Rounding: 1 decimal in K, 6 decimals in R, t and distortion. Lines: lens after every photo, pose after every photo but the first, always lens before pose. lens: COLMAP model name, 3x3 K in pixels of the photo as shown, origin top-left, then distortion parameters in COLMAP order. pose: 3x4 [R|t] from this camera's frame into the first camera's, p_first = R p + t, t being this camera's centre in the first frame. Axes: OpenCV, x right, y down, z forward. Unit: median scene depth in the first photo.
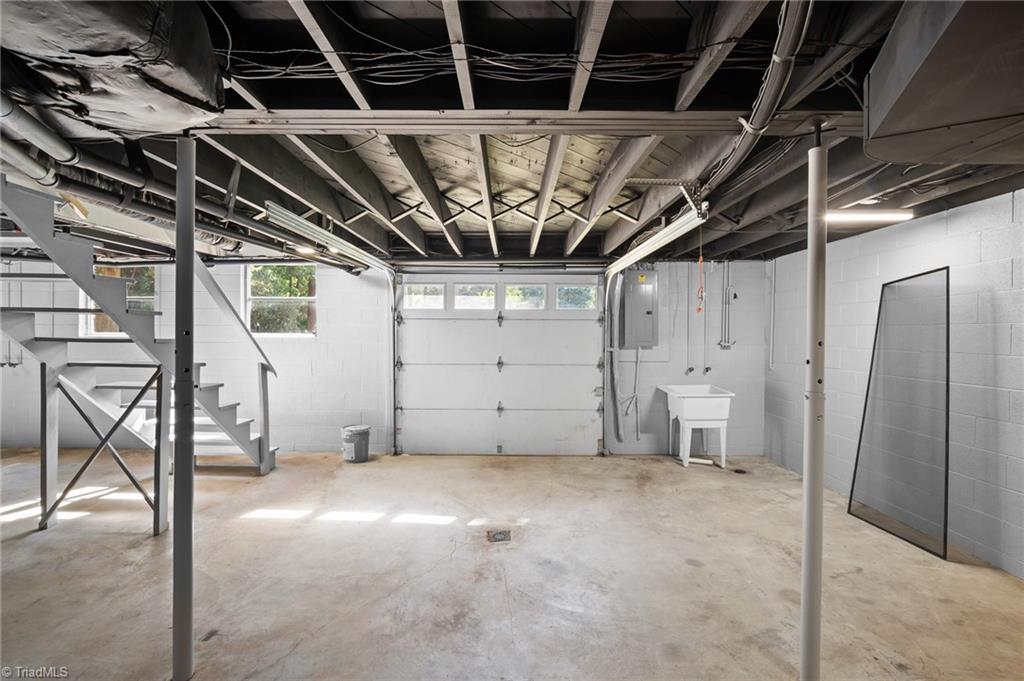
lens RADIAL K [[451.9, 0, 511.3], [0, 451.9, 338.0], [0, 0, 1]] dist [-0.002112, -0.000036]
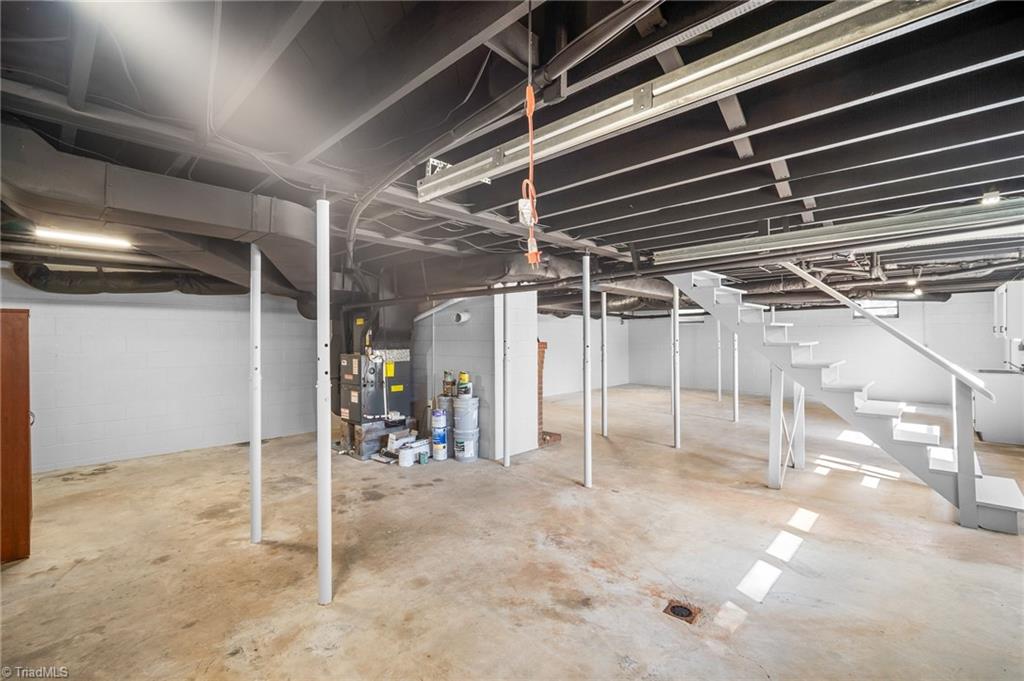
lens RADIAL K [[451.9, 0, 512.1], [0, 451.9, 339.9], [0, 0, 1]] dist [-0.002112, -0.000036]
pose [[-0.687016, -0.004450, -0.726628, 0.793573], [-0.005323, 0.999985, -0.001091, -0.006650], [0.726622, 0.003118, -0.687030, 1.464092]]
